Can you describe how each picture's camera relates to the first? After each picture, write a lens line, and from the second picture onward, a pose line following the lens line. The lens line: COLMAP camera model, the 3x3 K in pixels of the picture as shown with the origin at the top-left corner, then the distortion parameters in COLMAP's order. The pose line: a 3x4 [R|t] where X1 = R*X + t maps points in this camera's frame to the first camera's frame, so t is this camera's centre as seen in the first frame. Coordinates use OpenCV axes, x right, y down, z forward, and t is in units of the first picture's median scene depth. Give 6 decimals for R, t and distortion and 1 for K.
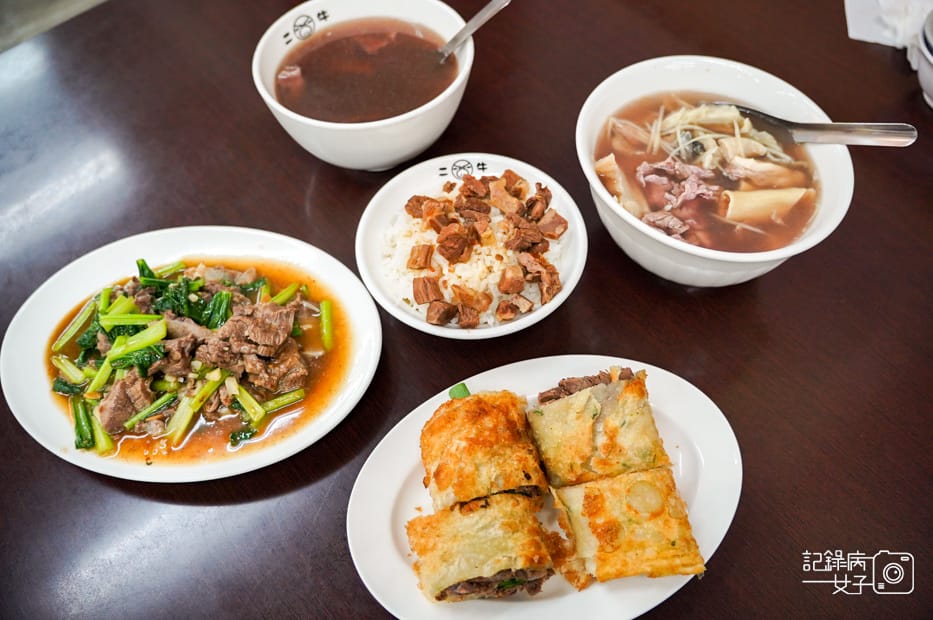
lens RADIAL K [[756.7, 0, 466.5], [0, 756.7, 310.0], [0, 0, 1]] dist [-0.213746, 0.131329]
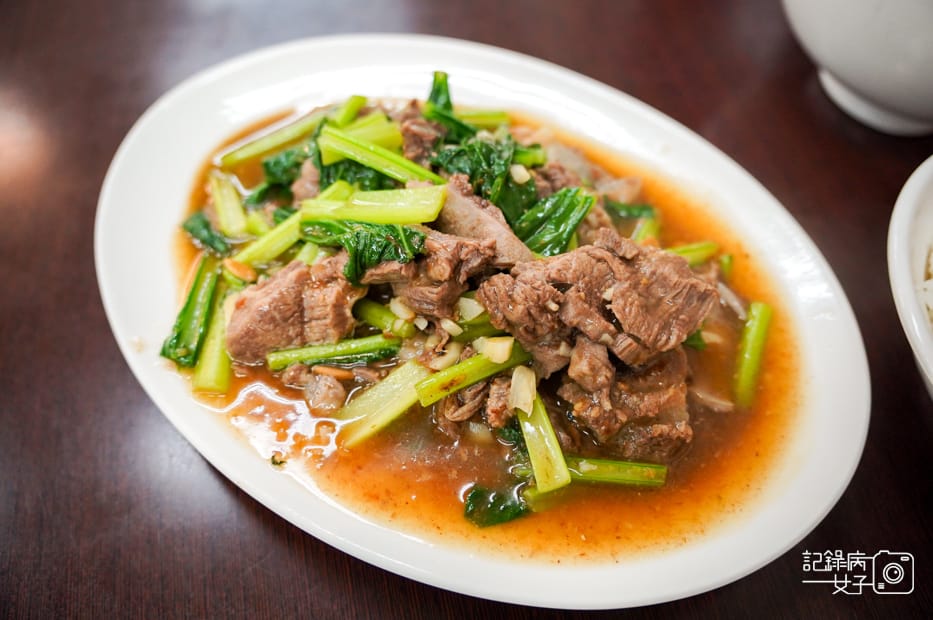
lens RADIAL K [[756.7, 0, 466.5], [0, 756.7, 310.0], [0, 0, 1]] dist [-0.213746, 0.131329]
pose [[0.868526, 0.431735, -0.243449, -0.255336], [-0.433756, 0.899743, 0.048149, 0.053640], [0.239829, 0.063779, 0.968718, 0.556381]]
